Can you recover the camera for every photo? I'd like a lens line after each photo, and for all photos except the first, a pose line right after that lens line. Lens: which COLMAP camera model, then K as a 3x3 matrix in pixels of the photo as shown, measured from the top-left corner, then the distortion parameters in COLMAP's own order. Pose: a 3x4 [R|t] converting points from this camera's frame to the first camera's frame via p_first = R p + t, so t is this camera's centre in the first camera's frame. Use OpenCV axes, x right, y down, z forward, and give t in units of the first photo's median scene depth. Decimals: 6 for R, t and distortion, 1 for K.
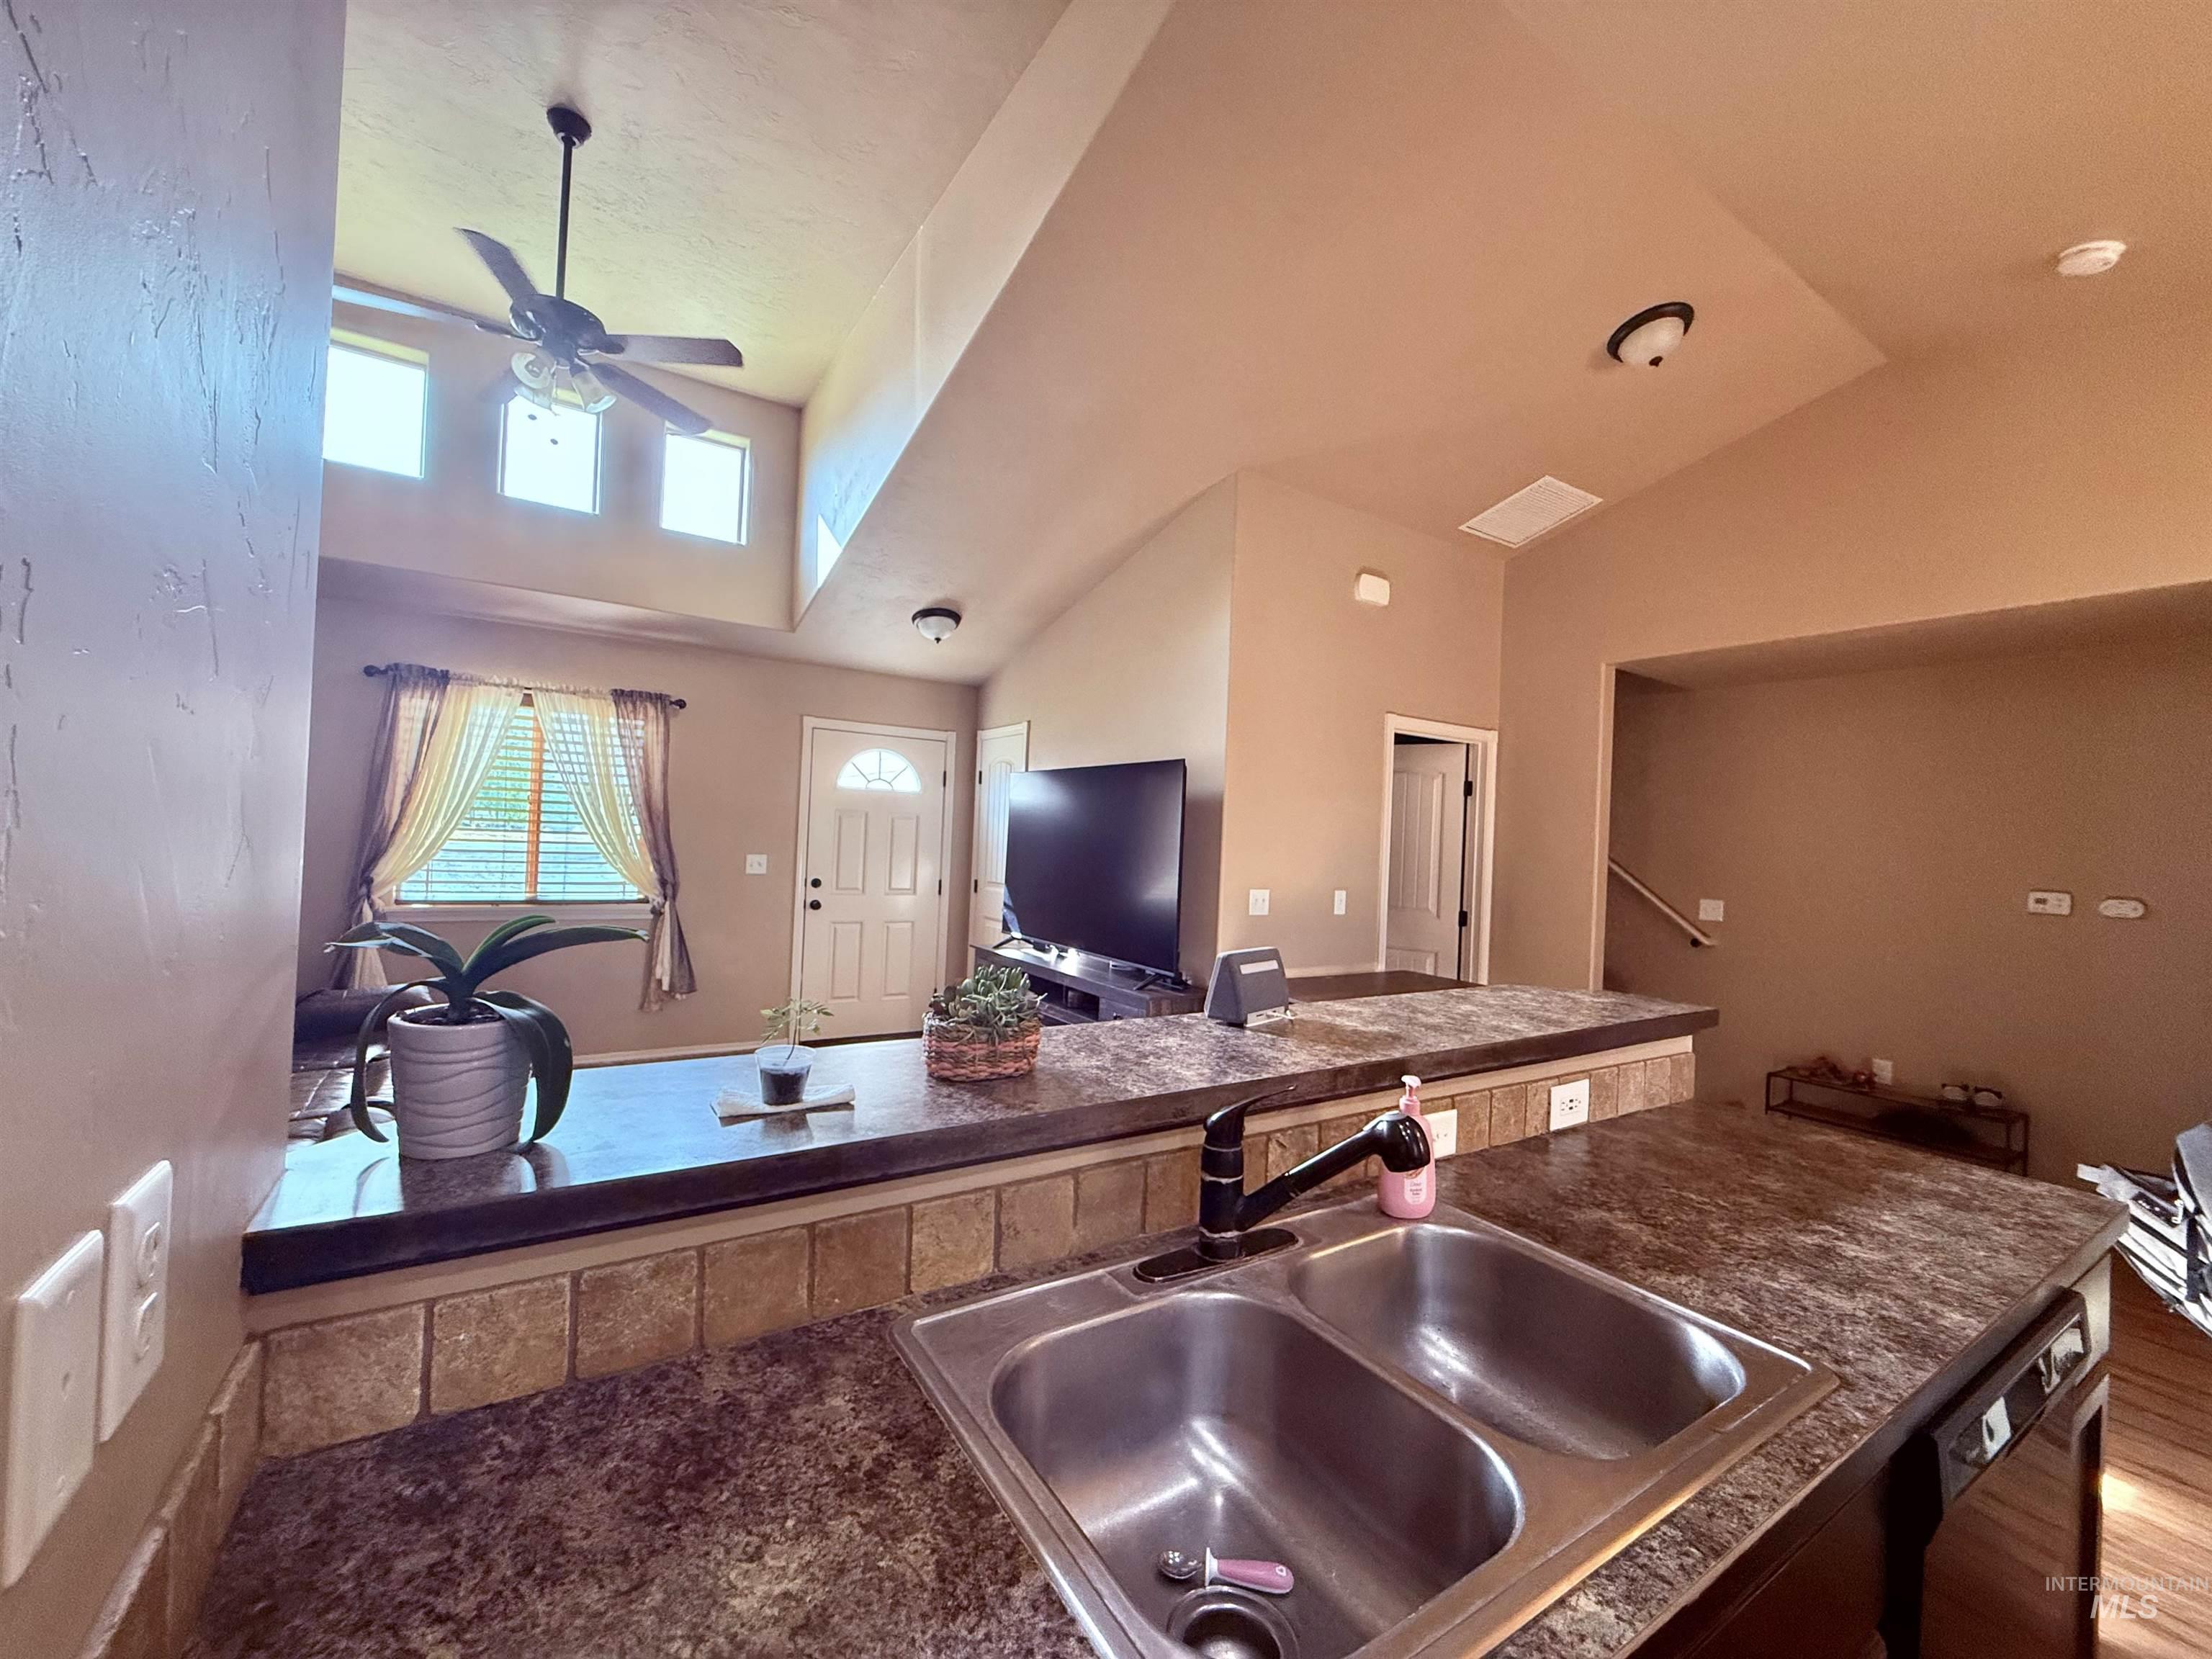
lens RADIAL K [[886.2, 0, 1103.4], [0, 886.2, 834.1], [0, 0, 1]] dist [-0.001597, 0.000133]
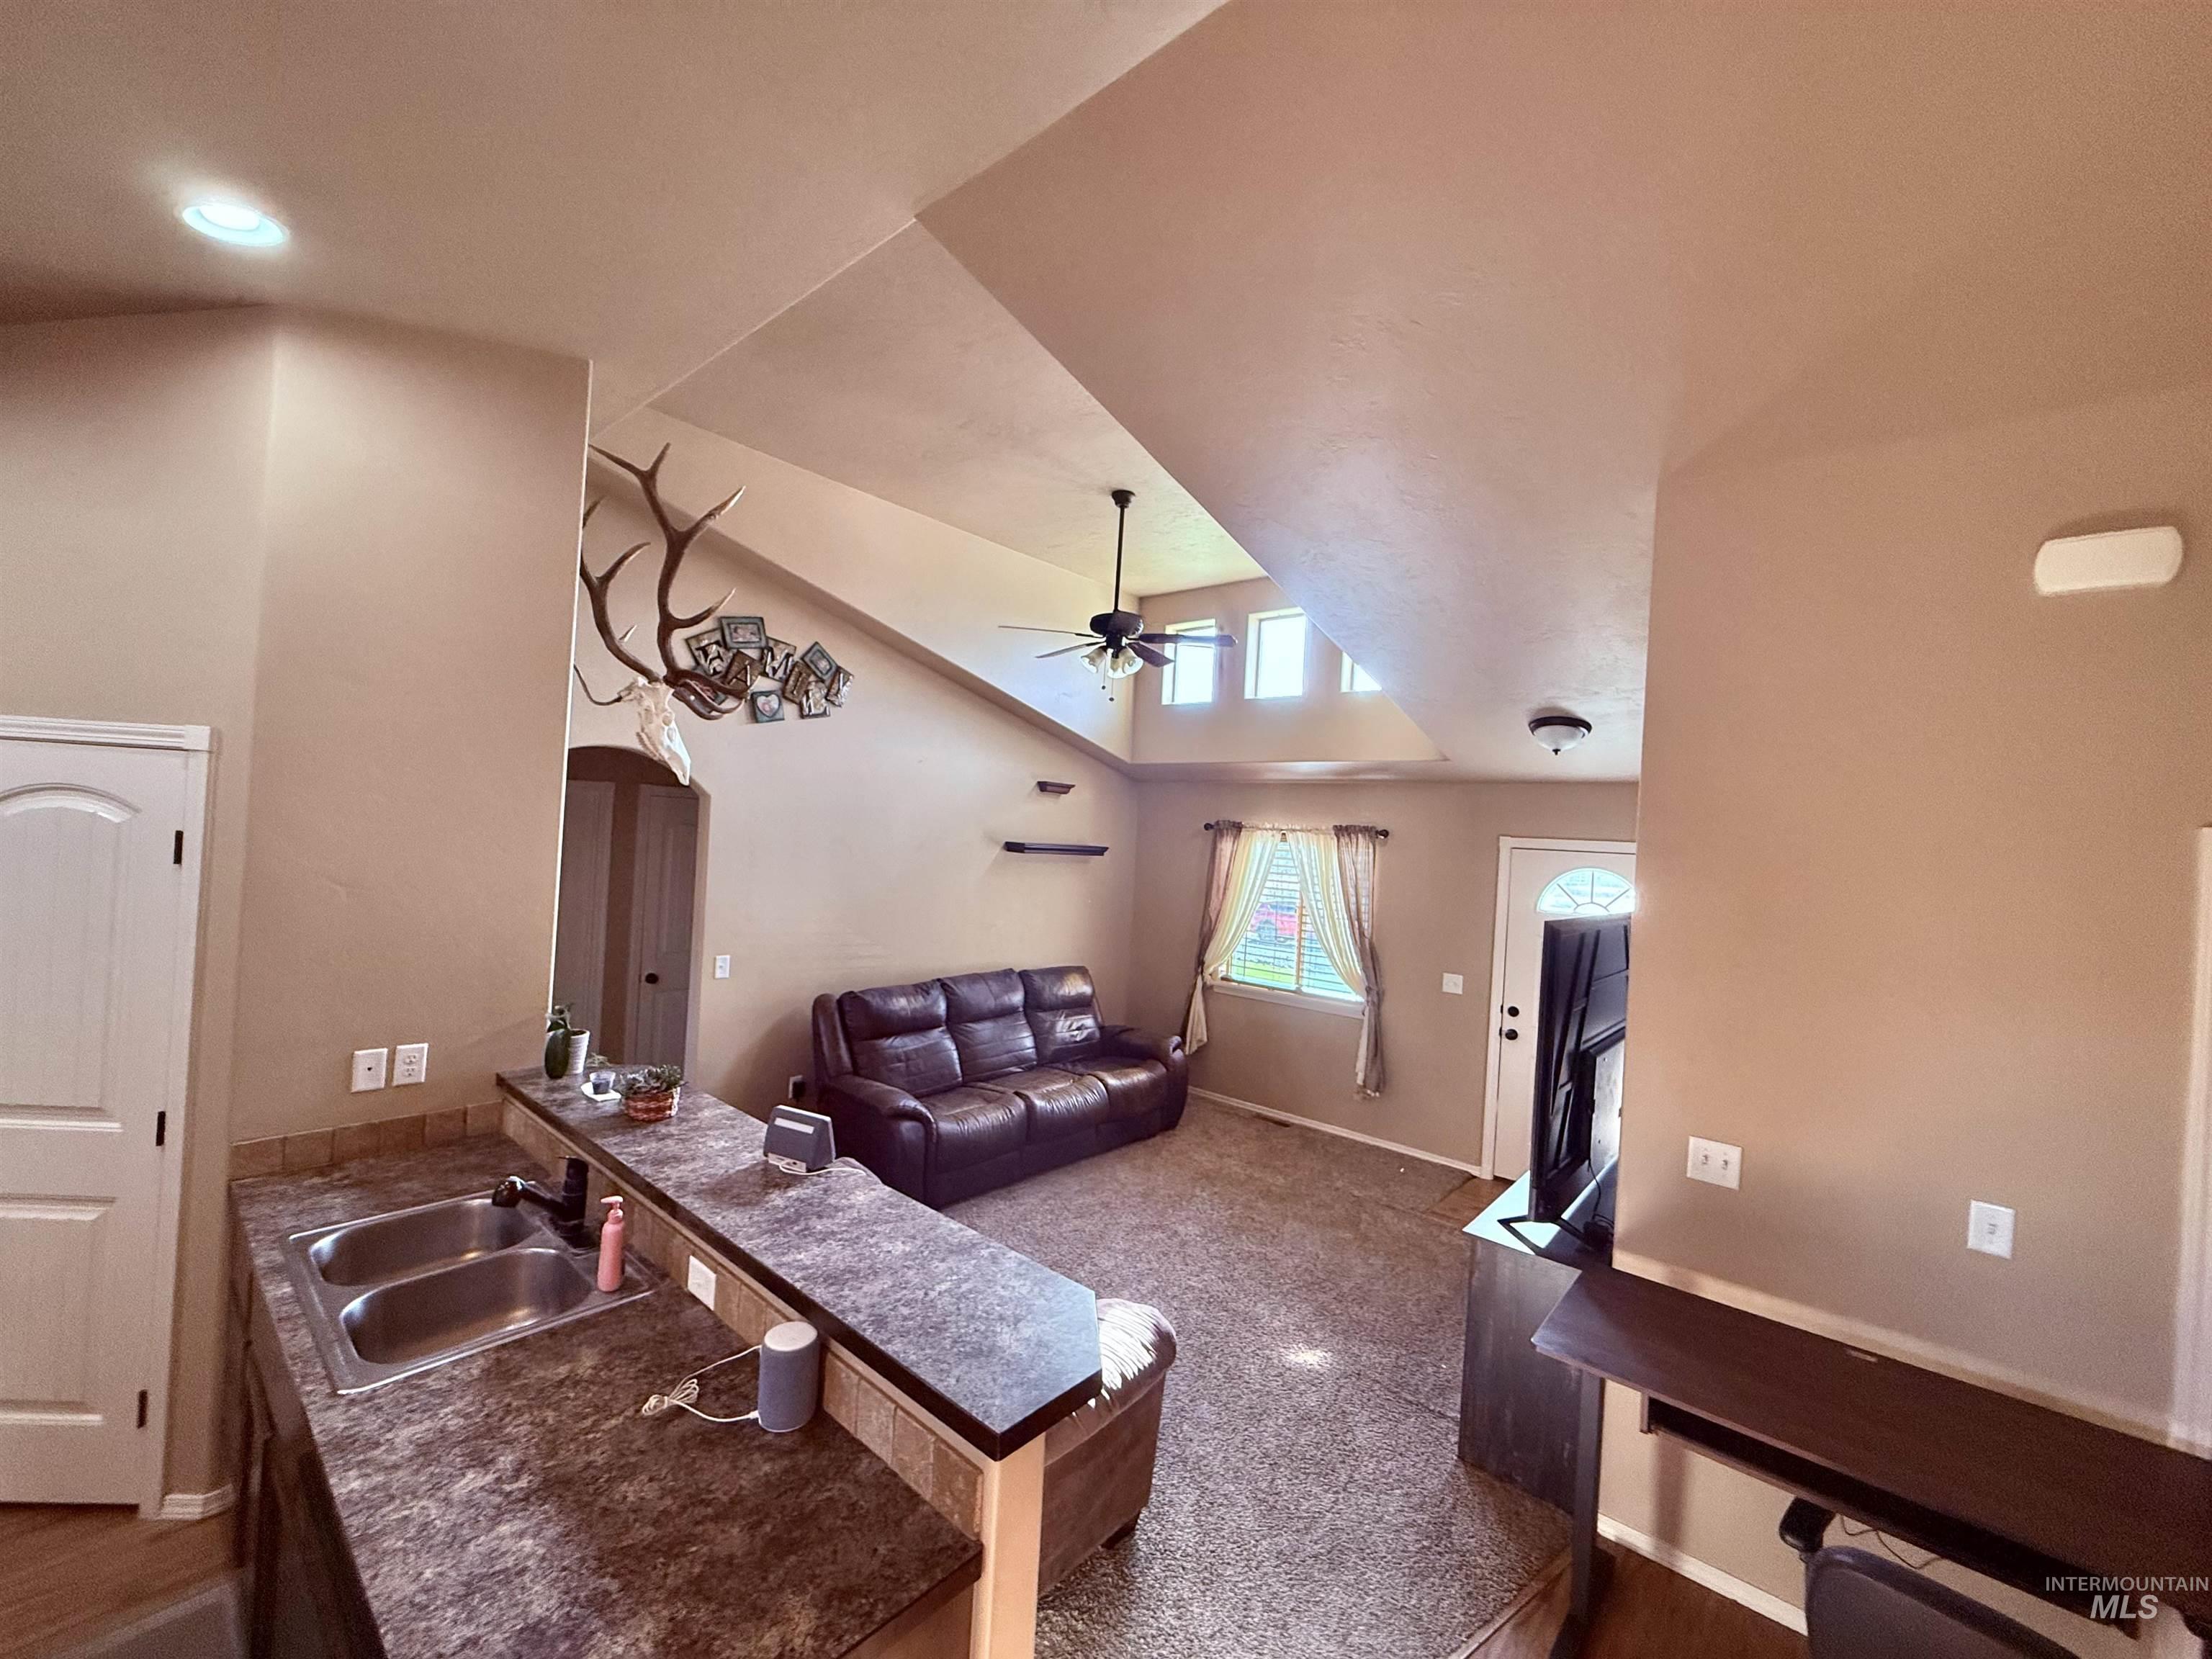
lens RADIAL K [[886.2, 0, 1093.4], [0, 886.2, 834.4], [0, 0, 1]] dist [-0.001597, 0.000133]
pose [[0.273423, -0.030494, -0.961411, 0.584375], [-0.041319, 0.998202, -0.043412, -0.092279], [0.961006, 0.051595, 0.271671, 0.376922]]
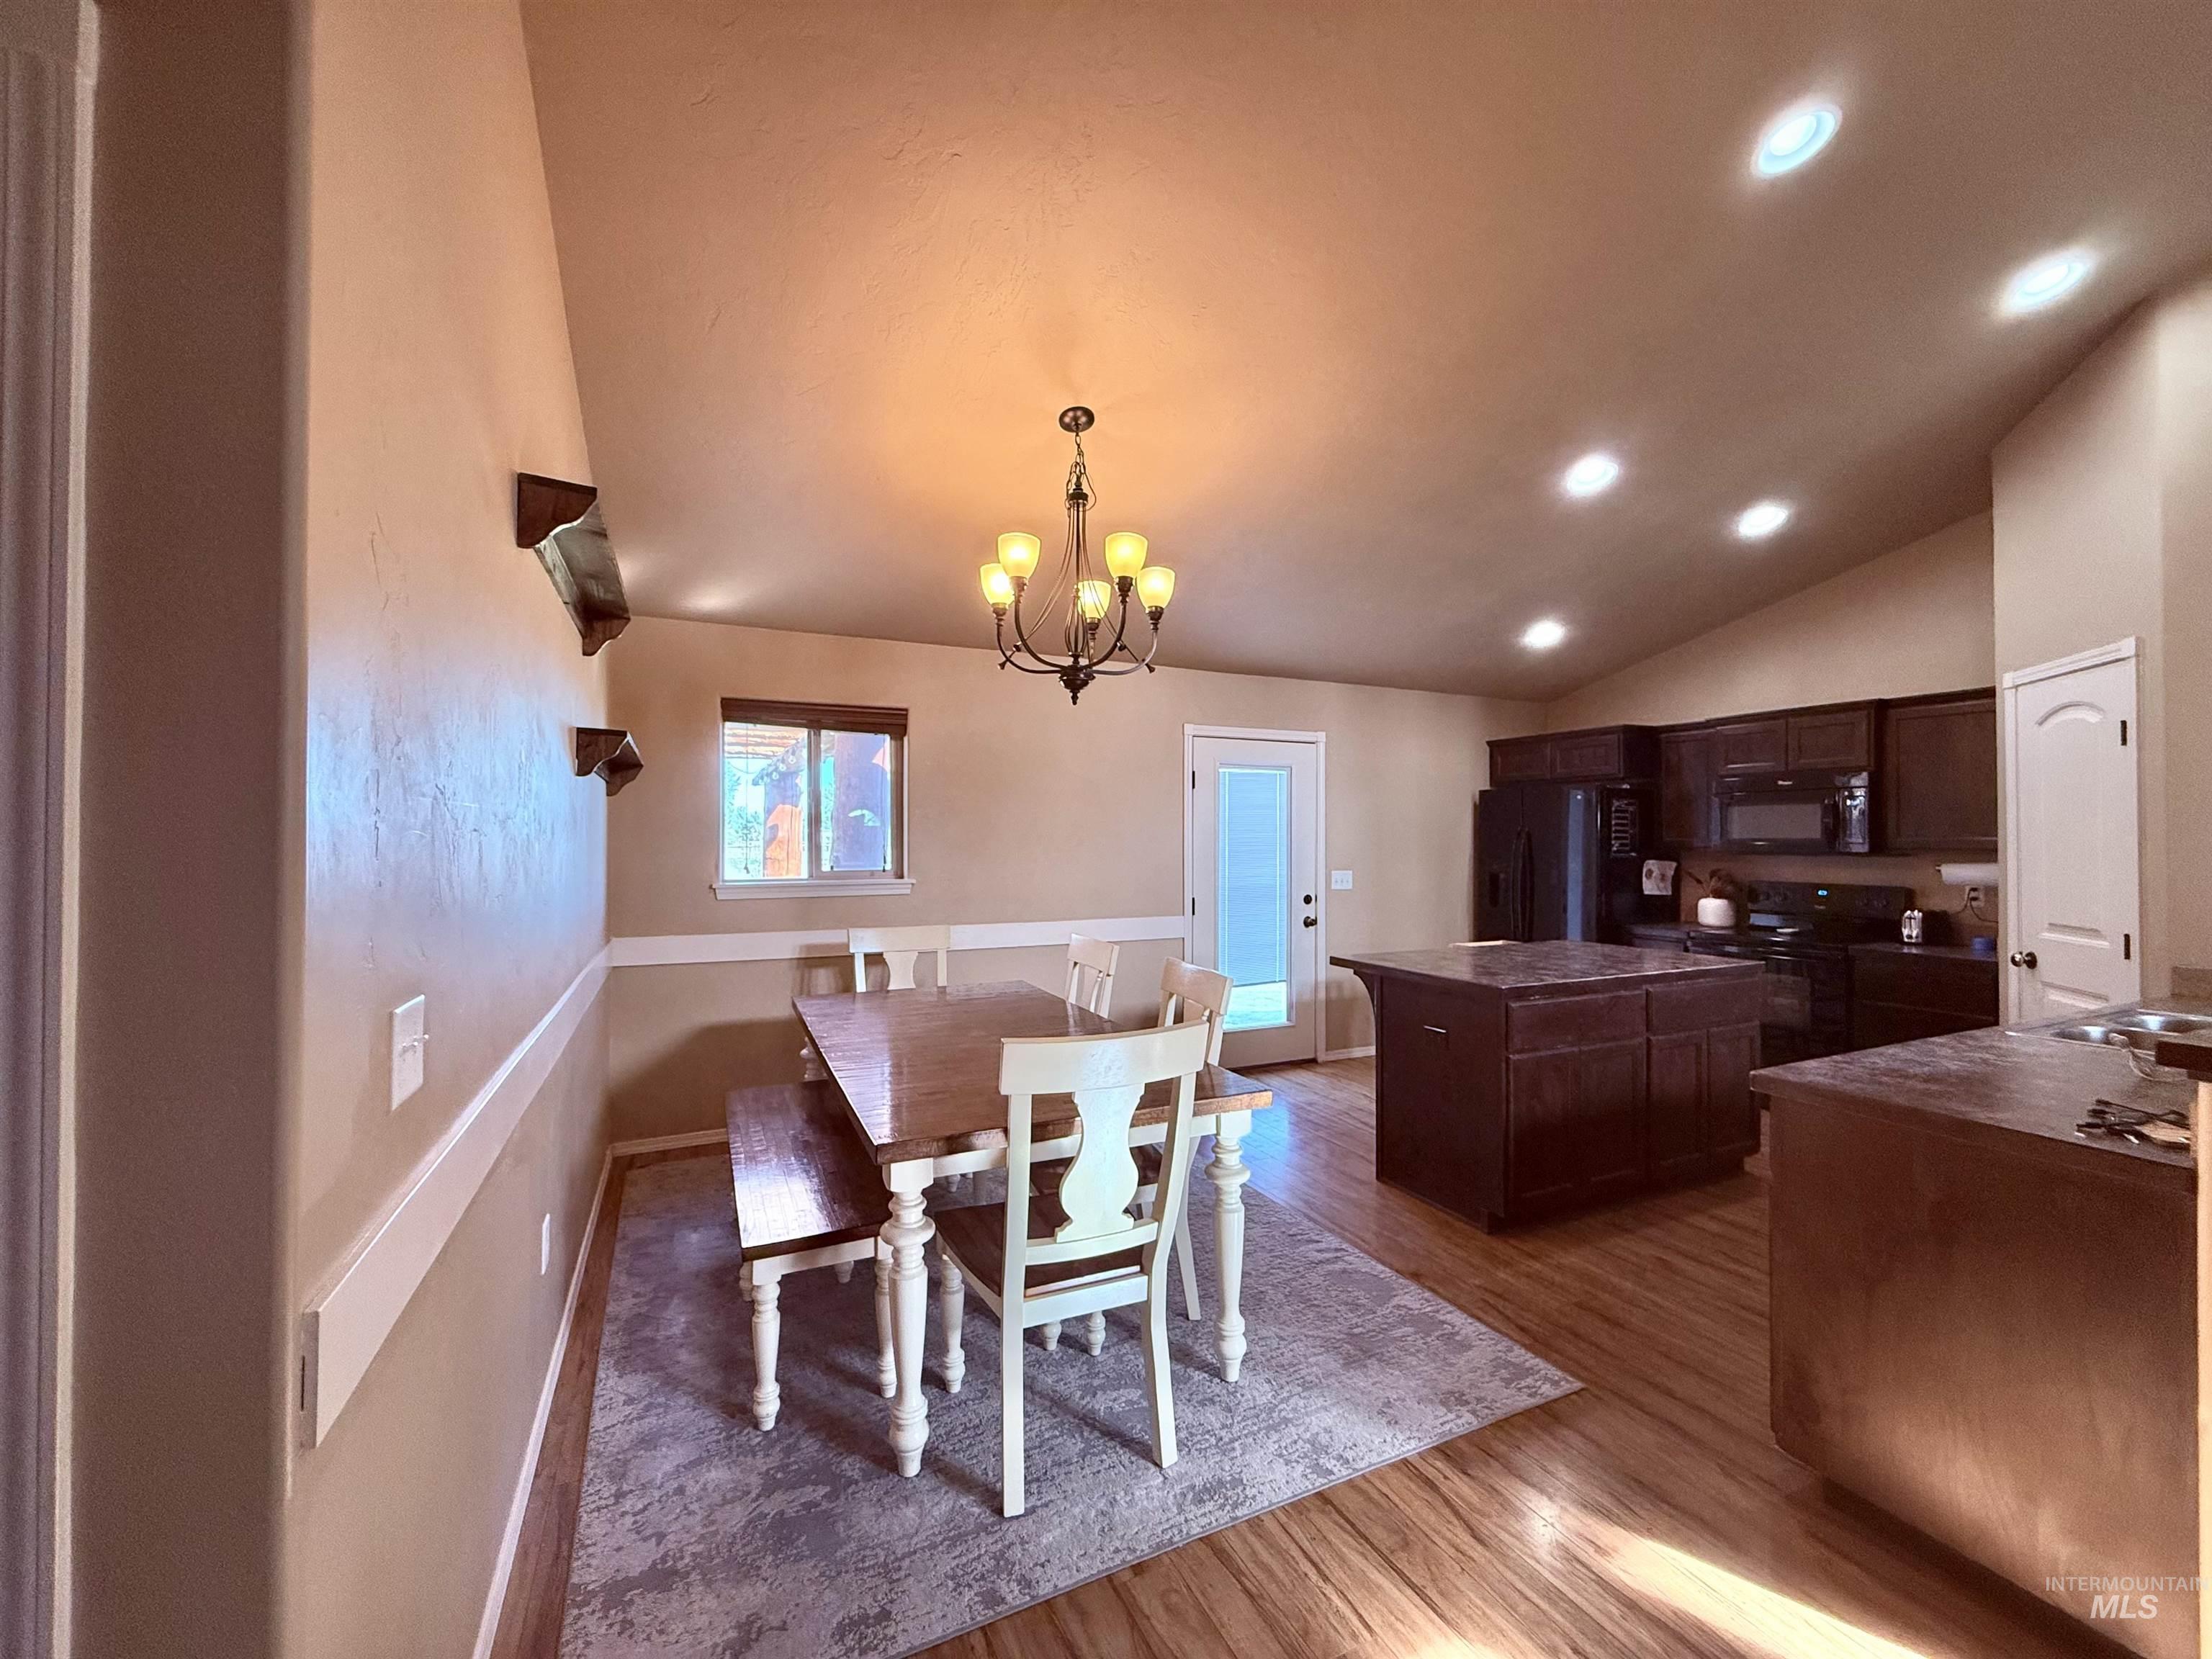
lens RADIAL K [[886.2, 0, 1096.6], [0, 886.2, 836.7], [0, 0, 1]] dist [-0.001597, 0.000133]
pose [[-0.988722, -0.039469, 0.144467, 0.621986], [-0.040626, 0.999162, -0.005070, 0.025546], [-0.144146, -0.010882, -0.989497, 0.776608]]
